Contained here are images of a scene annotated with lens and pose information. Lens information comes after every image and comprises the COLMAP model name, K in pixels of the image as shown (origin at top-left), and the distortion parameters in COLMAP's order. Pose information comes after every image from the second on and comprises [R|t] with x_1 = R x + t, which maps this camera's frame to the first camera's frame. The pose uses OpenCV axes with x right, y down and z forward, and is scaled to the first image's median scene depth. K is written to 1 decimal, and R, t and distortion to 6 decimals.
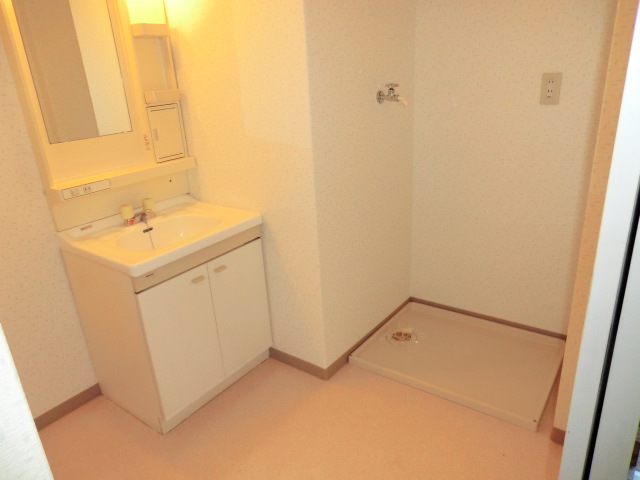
lens RADIAL K [[466.5, 0, 320.0], [0, 466.5, 240.0], [0, 0, 1]] dist [-0.105098, 0.124998]
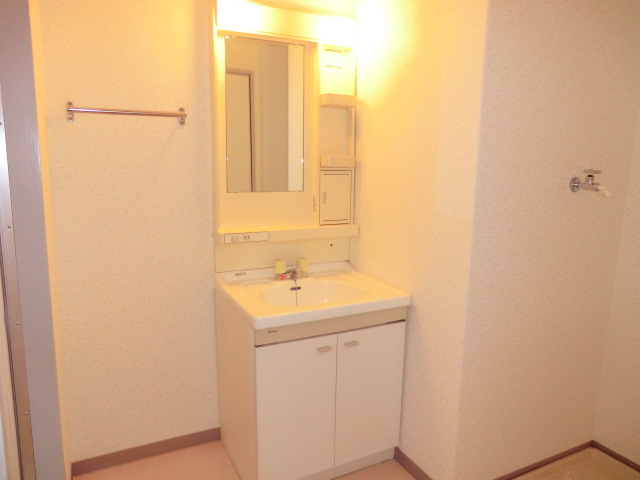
lens RADIAL K [[466.5, 0, 320.0], [0, 466.5, 240.0], [0, 0, 1]] dist [-0.105098, 0.124998]
pose [[0.894402, 0.144867, -0.423152, 0.083794], [-0.217634, 0.967497, -0.128781, -0.004624], [0.390743, 0.207274, 0.896860, 0.097938]]
